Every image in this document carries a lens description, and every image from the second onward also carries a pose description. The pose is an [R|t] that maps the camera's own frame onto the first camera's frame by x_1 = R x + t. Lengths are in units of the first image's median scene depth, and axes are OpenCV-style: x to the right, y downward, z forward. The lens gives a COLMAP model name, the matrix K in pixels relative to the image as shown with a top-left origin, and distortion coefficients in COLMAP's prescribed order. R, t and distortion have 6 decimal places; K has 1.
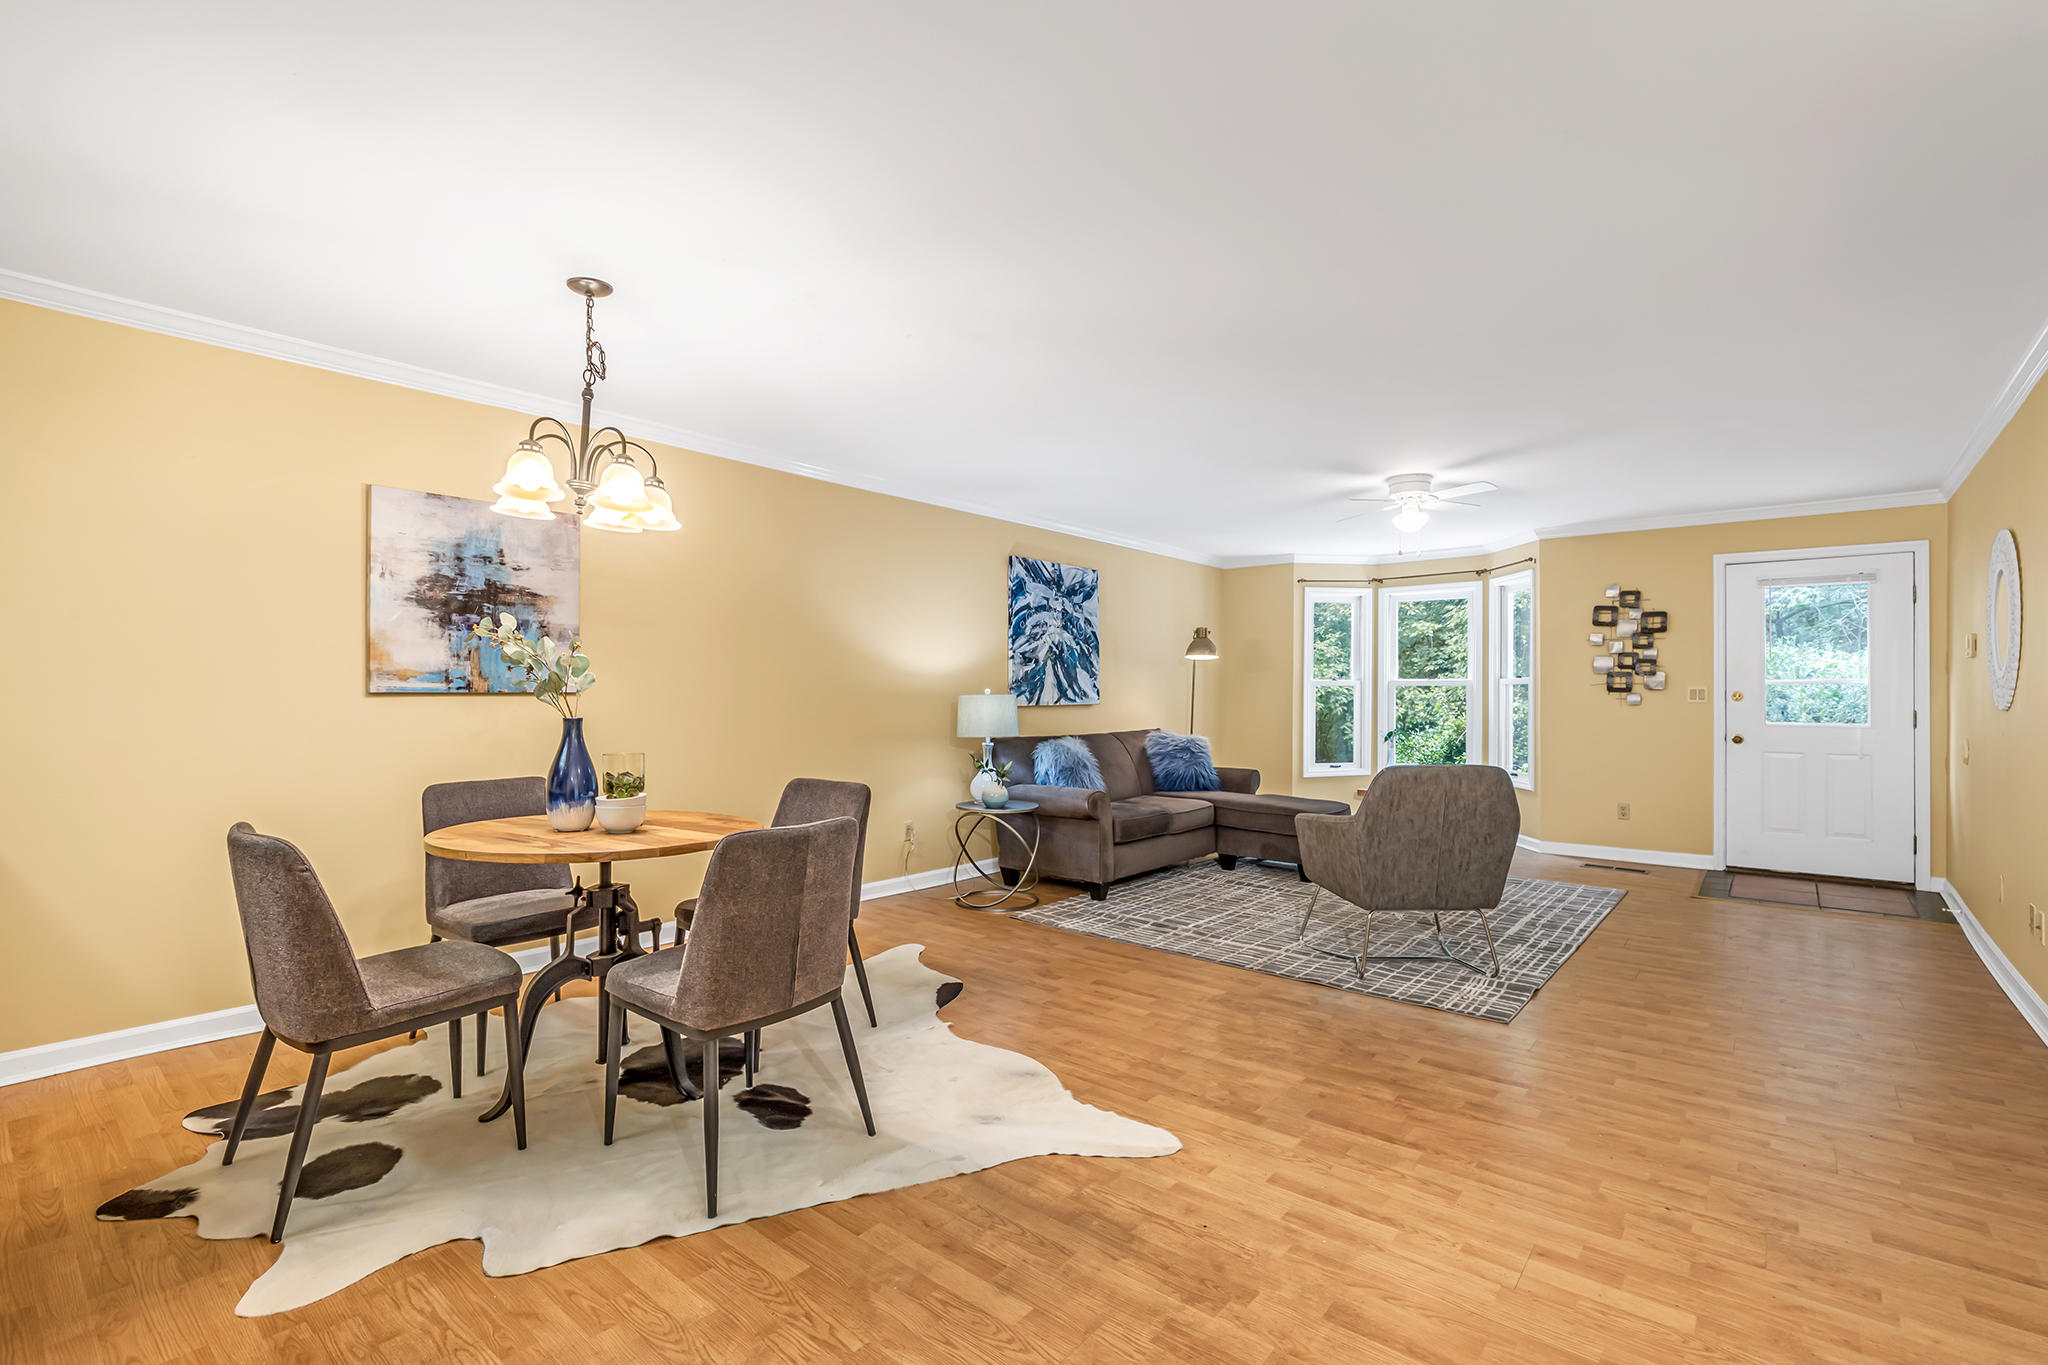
lens RADIAL K [[919.7, 0, 1025.6], [0, 919.7, 688.7], [0, 0, 1]] dist [-0.004672, -0.000304]
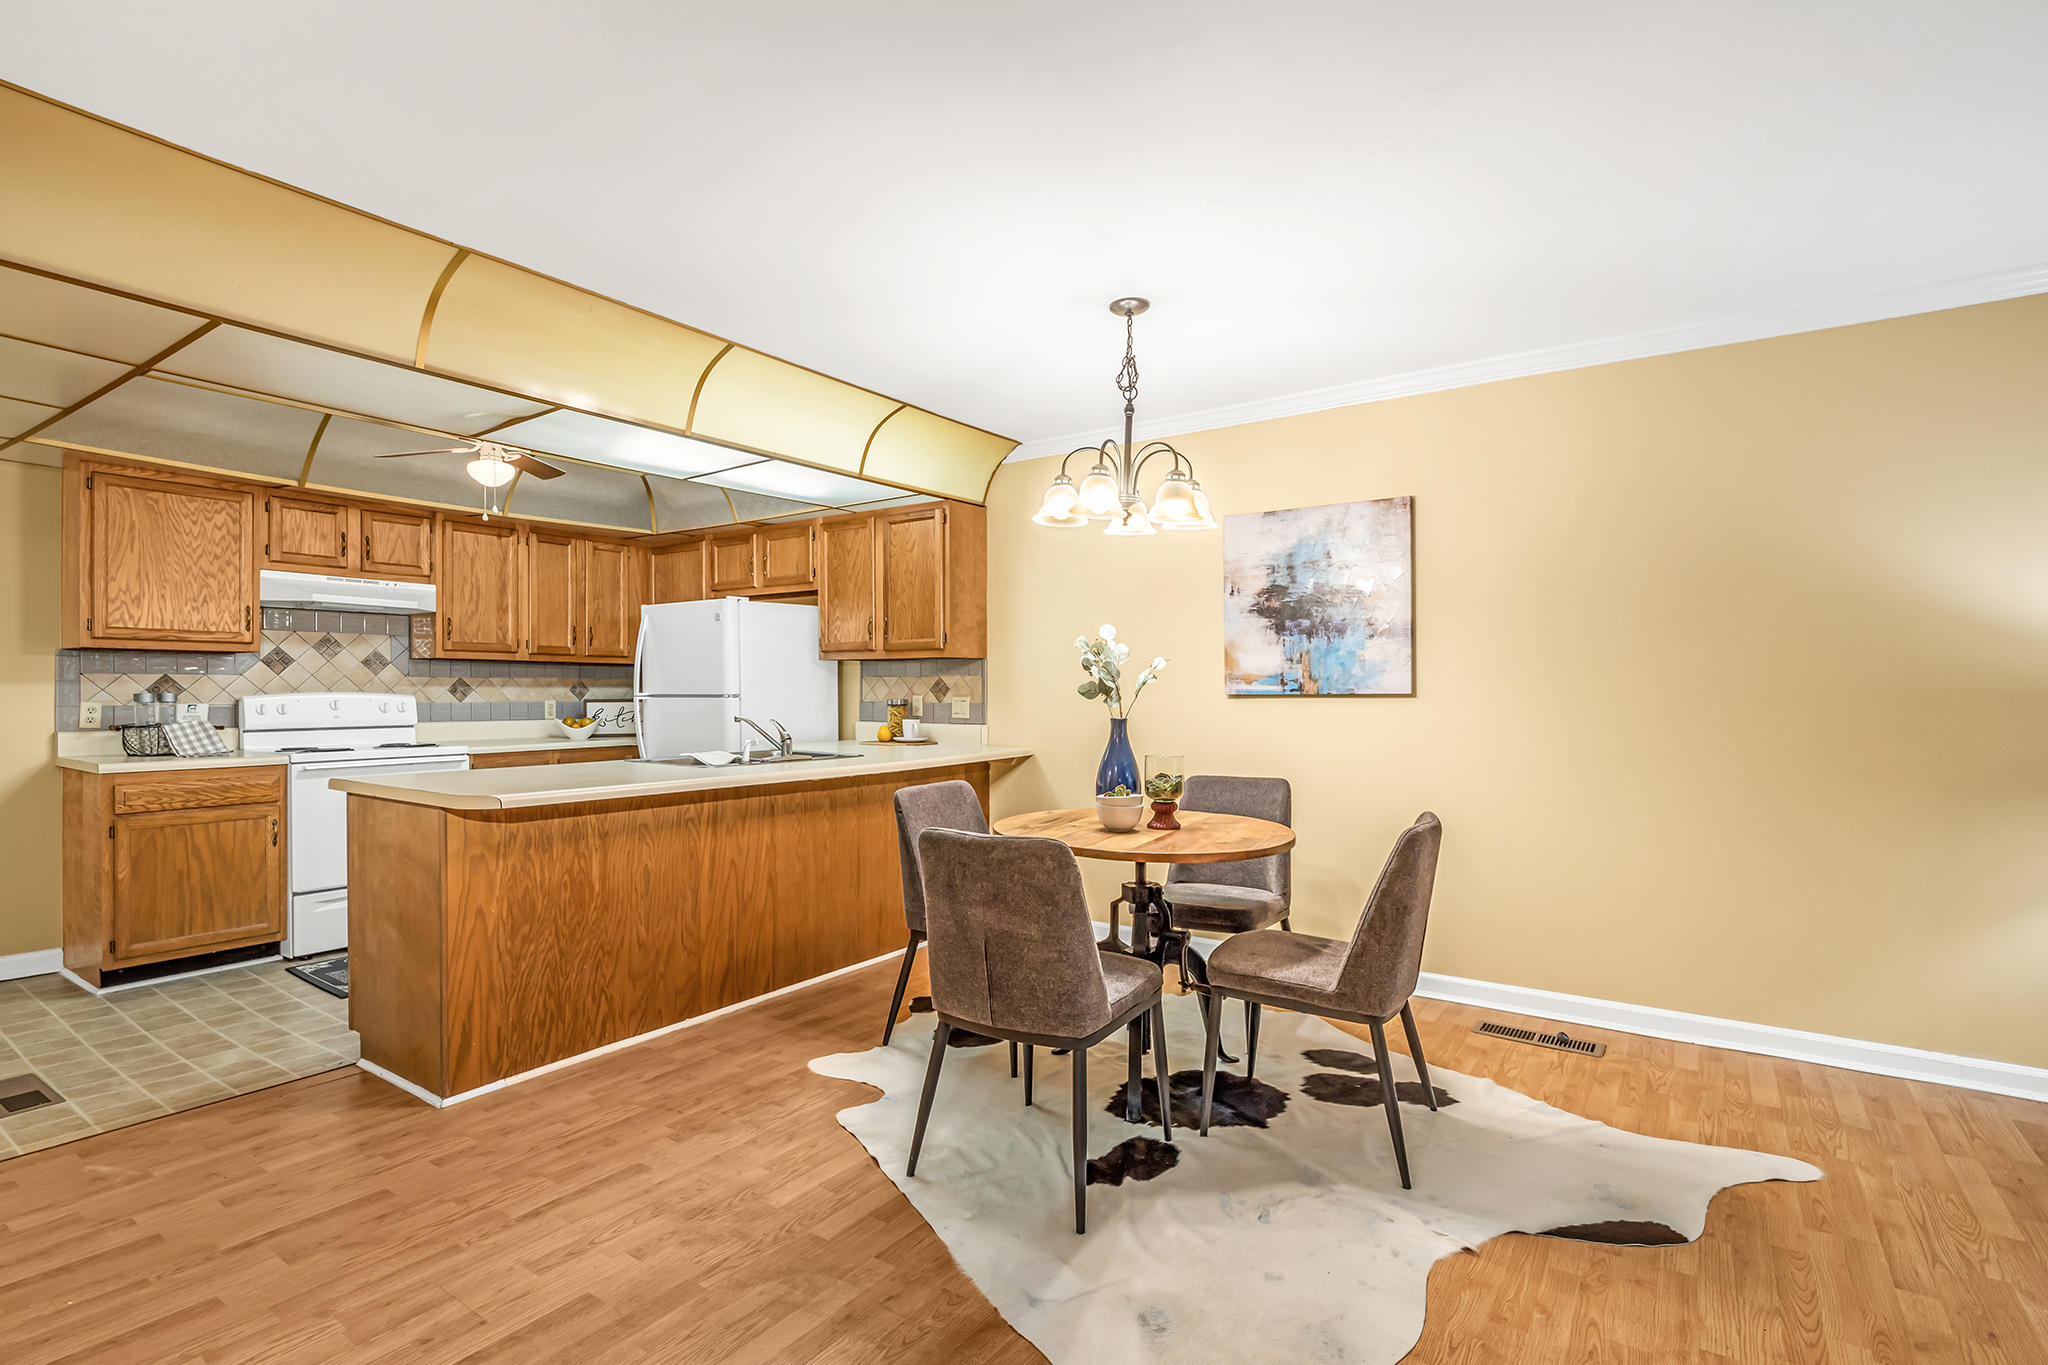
lens RADIAL K [[979.7, 0, 1017.4], [0, 979.7, 691.2], [0, 0, 1]] dist [-0.005530, 0.000103]
pose [[0.083868, -0.004504, -0.996467, 0.275976], [0.007140, 0.999967, -0.003919, 0.001500], [0.996451, -0.006786, 0.083897, 0.342878]]
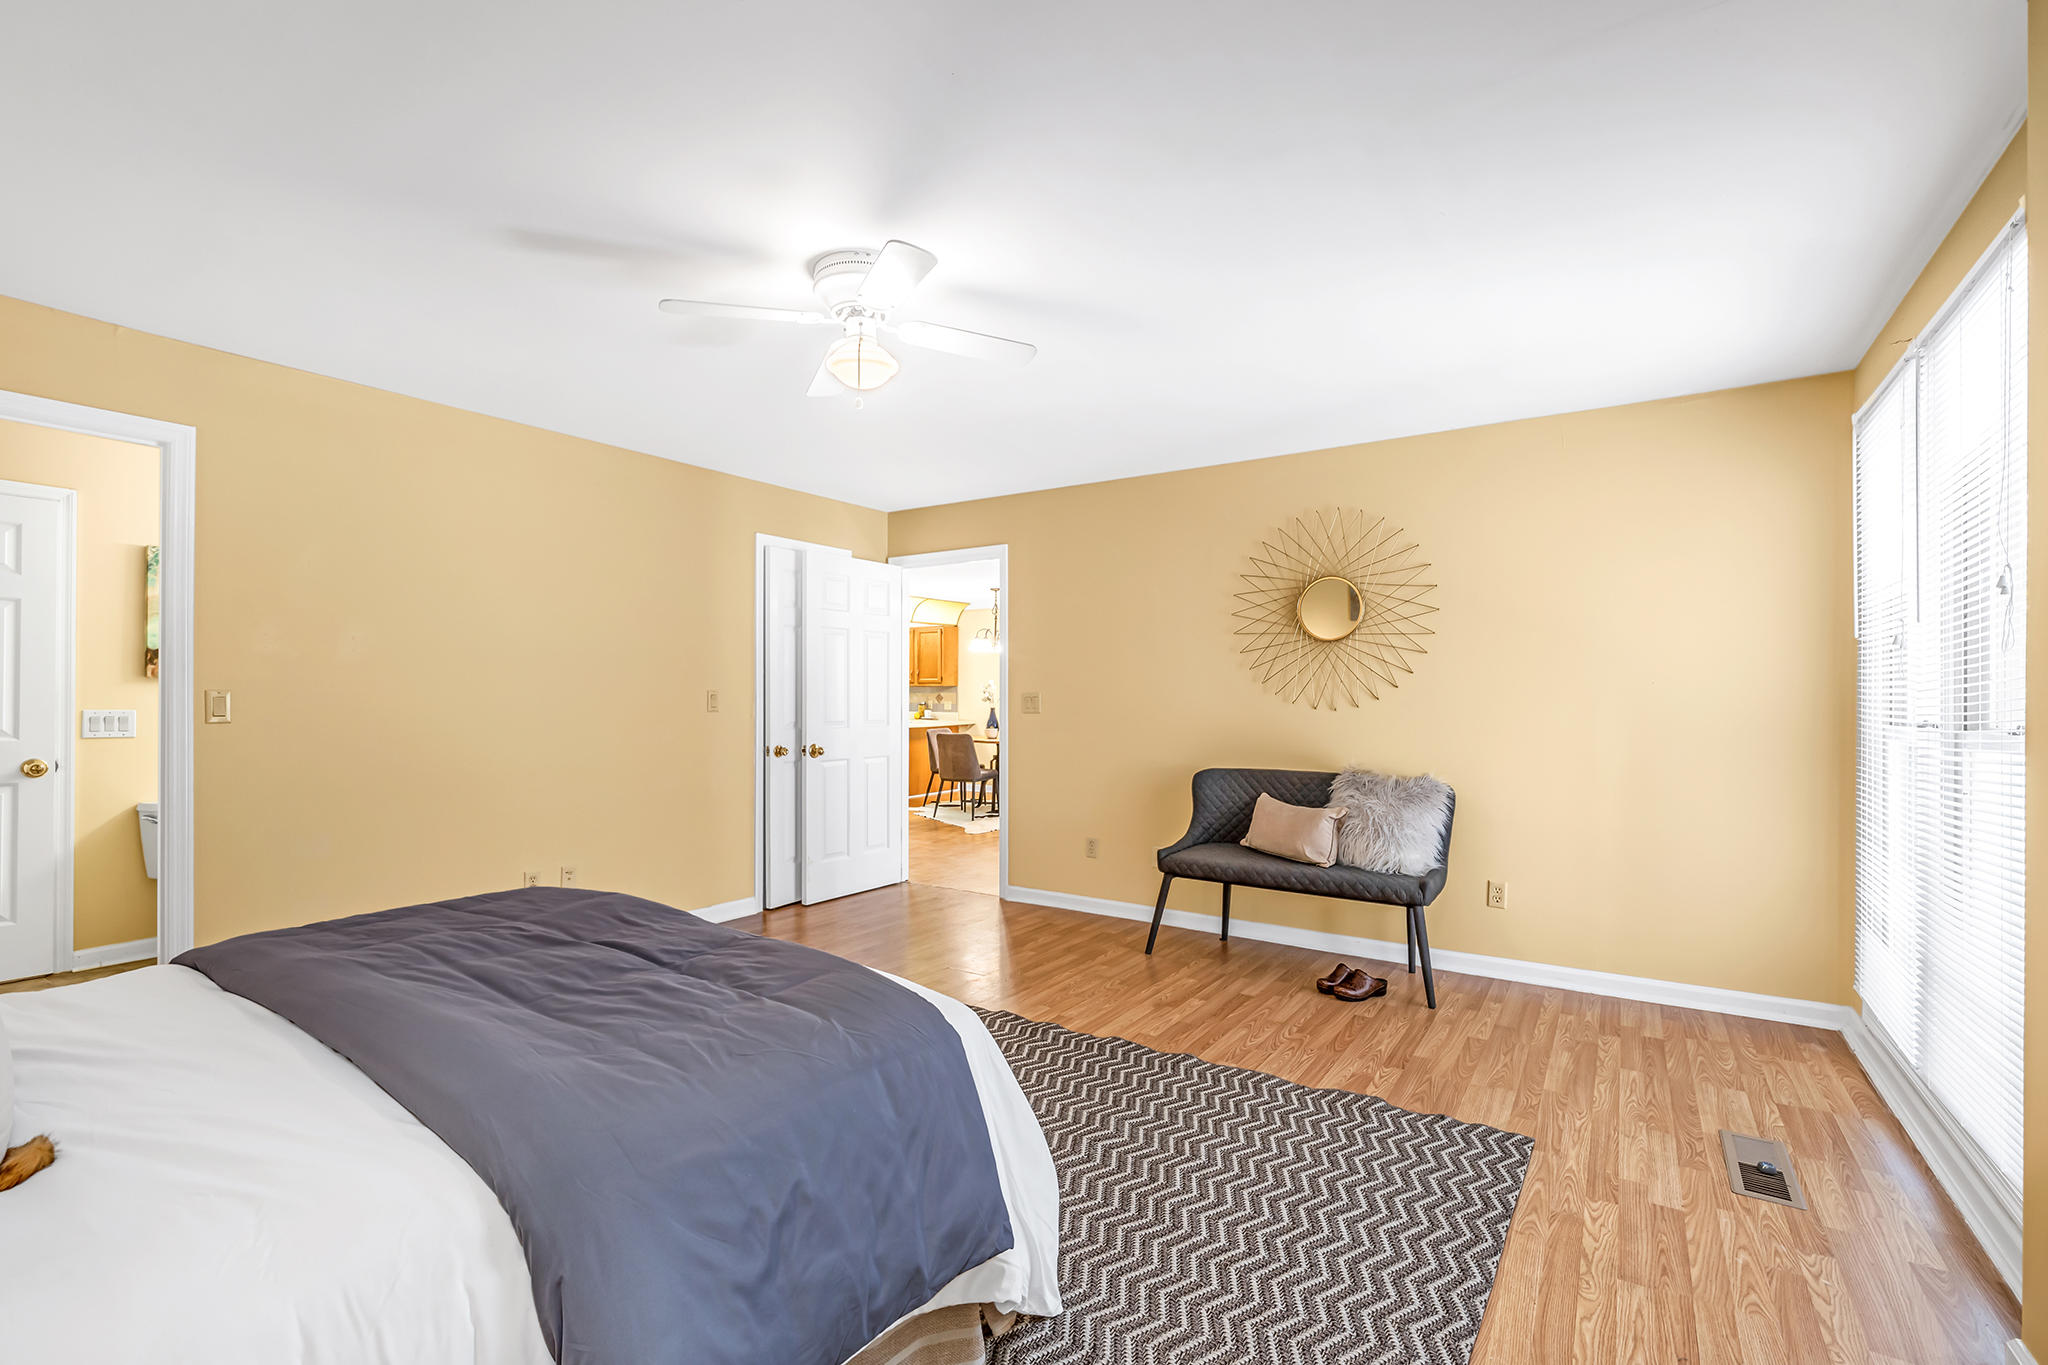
lens RADIAL K [[884.7, 0, 1029.7], [0, 884.7, 696.5], [0, 0, 1]] dist [0.003010, 0.000276]
pose [[0.114217, -0.007304, -0.993429, 1.355960], [0.005927, 0.999960, -0.006670, 0.006396], [0.993438, -0.005126, 0.114255, 0.322418]]
